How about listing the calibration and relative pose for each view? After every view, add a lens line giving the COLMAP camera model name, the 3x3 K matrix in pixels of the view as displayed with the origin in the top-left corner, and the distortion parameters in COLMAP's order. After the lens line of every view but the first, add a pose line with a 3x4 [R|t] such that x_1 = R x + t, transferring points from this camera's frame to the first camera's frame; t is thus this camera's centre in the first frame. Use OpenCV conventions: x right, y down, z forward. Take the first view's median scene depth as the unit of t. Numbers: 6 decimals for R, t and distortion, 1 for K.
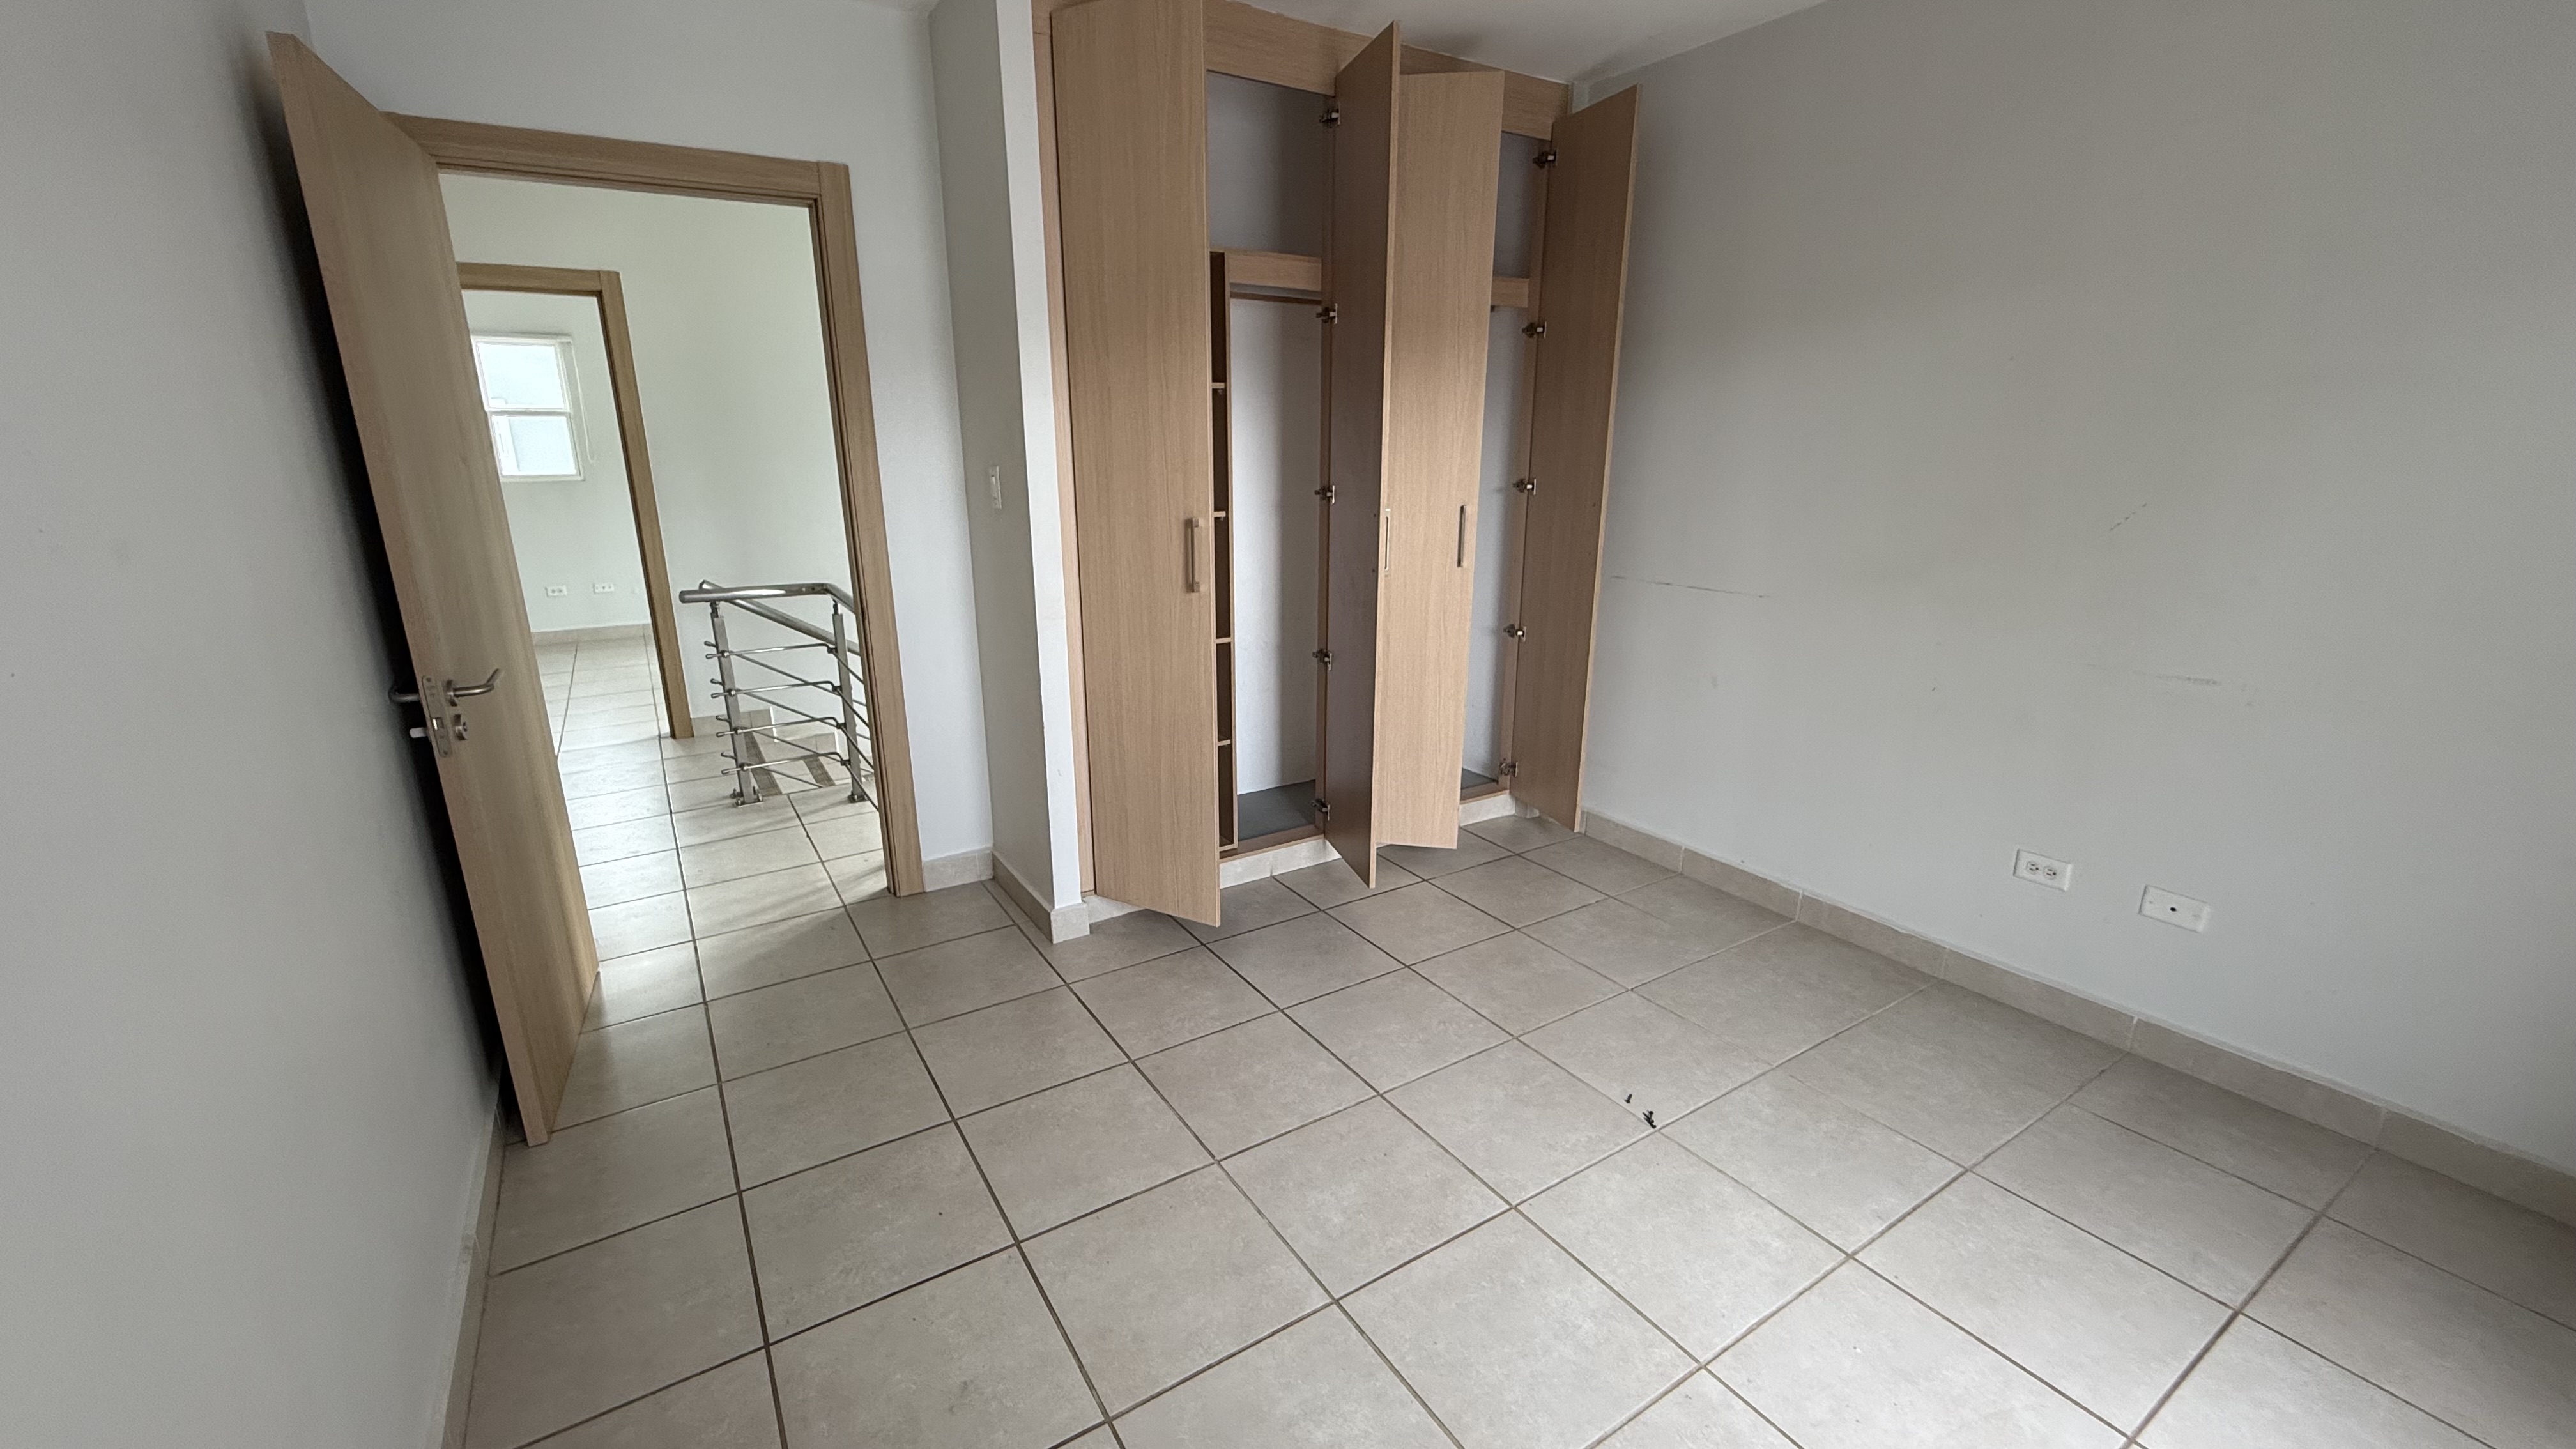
lens RADIAL K [[1028.8, 0, 1281.6], [0, 1028.8, 726.5], [0, 0, 1]] dist [-0.000038, 0.000111]
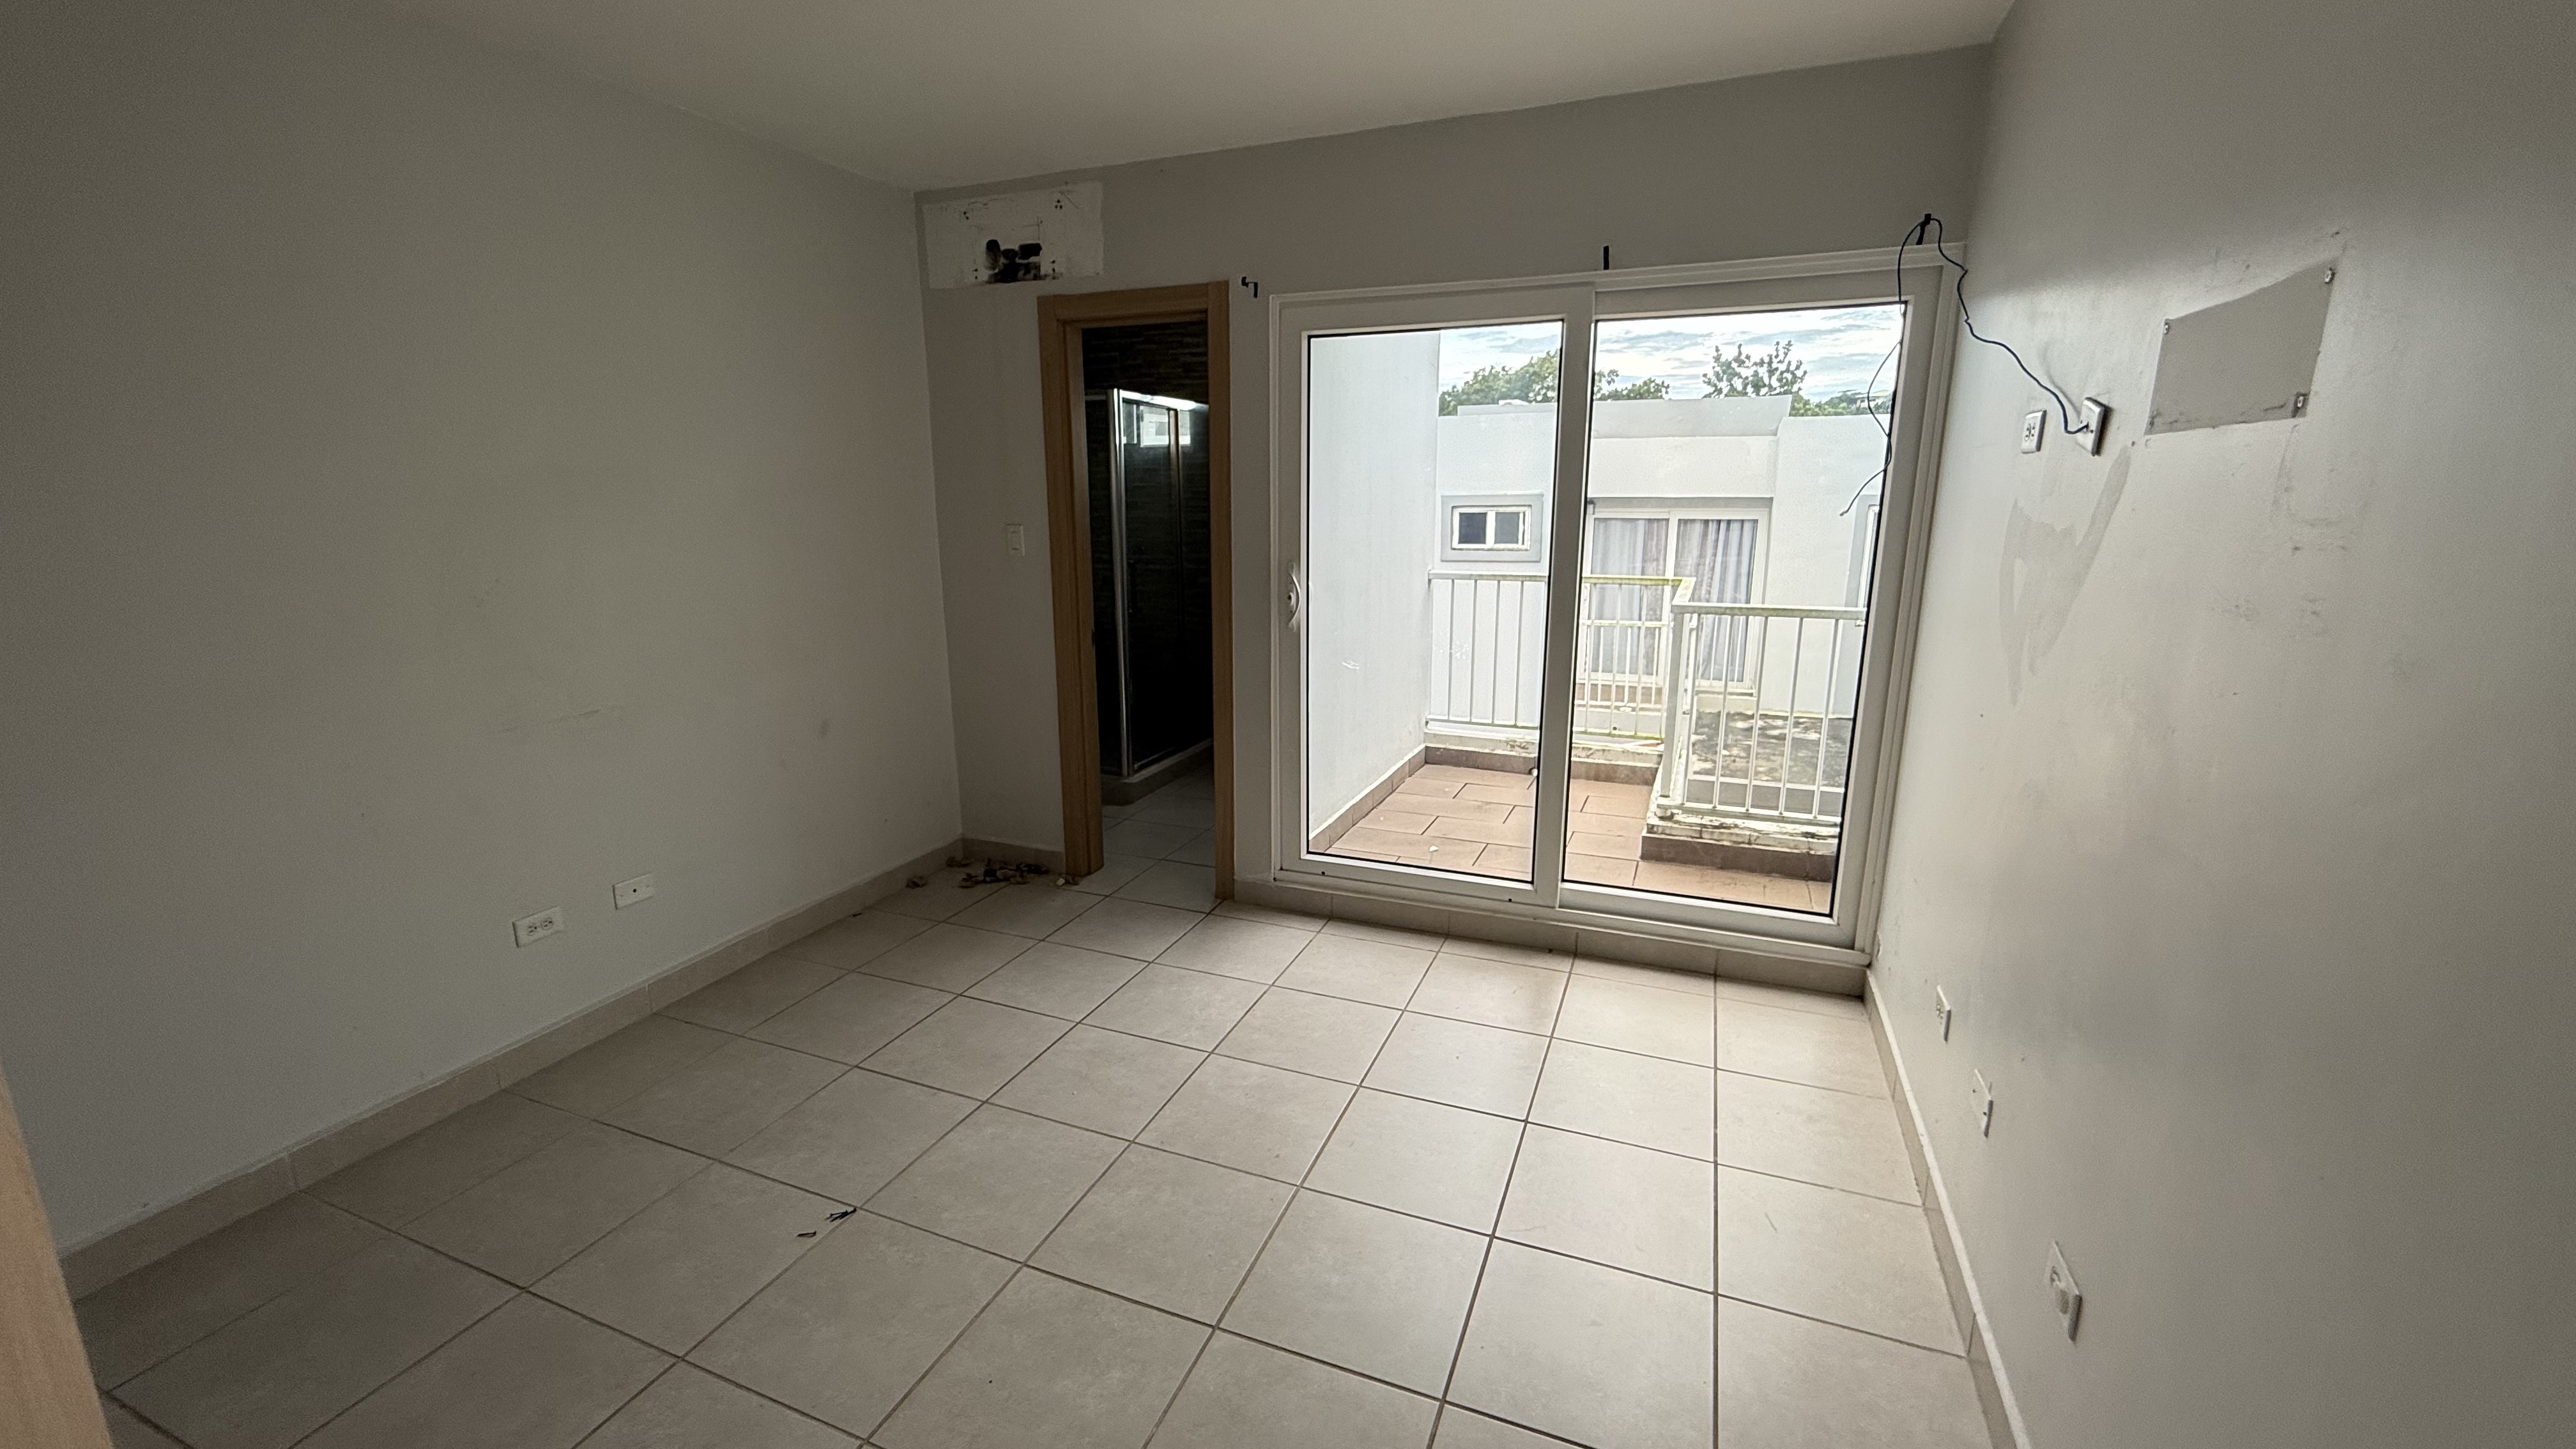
lens RADIAL K [[1028.8, 0, 1281.6], [0, 1028.8, 726.5], [0, 0, 1]] dist [-0.000038, 0.000111]
pose [[-0.583178, -0.173221, 0.793661, -0.587274], [0.227707, 0.902975, 0.364397, -0.299891], [-0.779778, 0.393230, -0.487151, 1.001216]]
